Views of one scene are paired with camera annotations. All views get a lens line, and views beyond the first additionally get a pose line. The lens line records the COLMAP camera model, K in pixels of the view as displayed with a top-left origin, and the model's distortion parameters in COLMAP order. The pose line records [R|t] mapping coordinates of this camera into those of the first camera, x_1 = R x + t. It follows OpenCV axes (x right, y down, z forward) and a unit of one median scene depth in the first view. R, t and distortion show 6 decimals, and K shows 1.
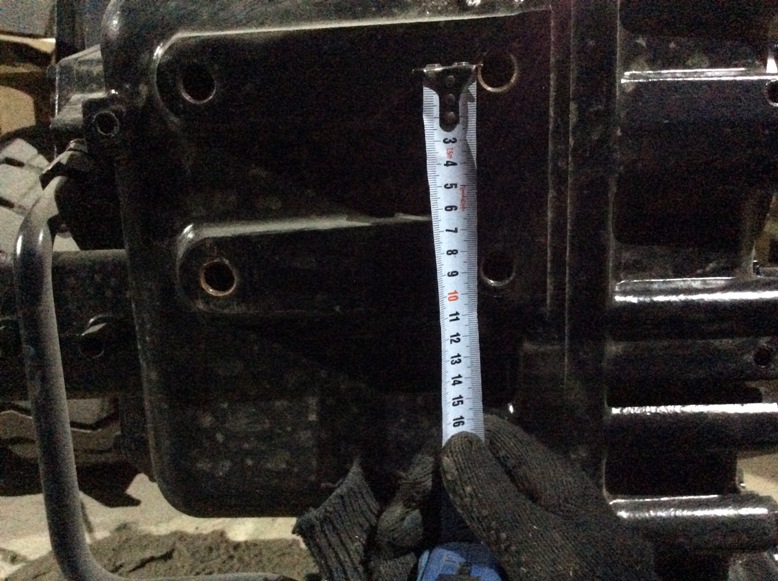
lens RADIAL K [[588.2, 0, 389.0], [0, 588.2, 290.5], [0, 0, 1]] dist [0.194819, -0.244526]
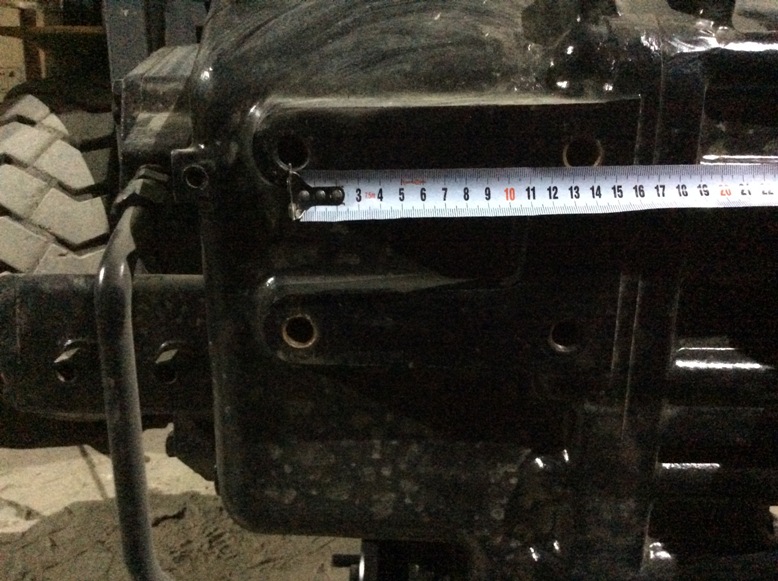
lens RADIAL K [[588.2, 0, 389.0], [0, 588.2, 290.5], [0, 0, 1]] dist [0.194819, -0.244526]
pose [[0.999064, 0.041743, 0.011313, -0.129183], [-0.042487, 0.996176, 0.076344, -0.163103], [-0.008083, -0.076754, 0.997017, -0.040102]]
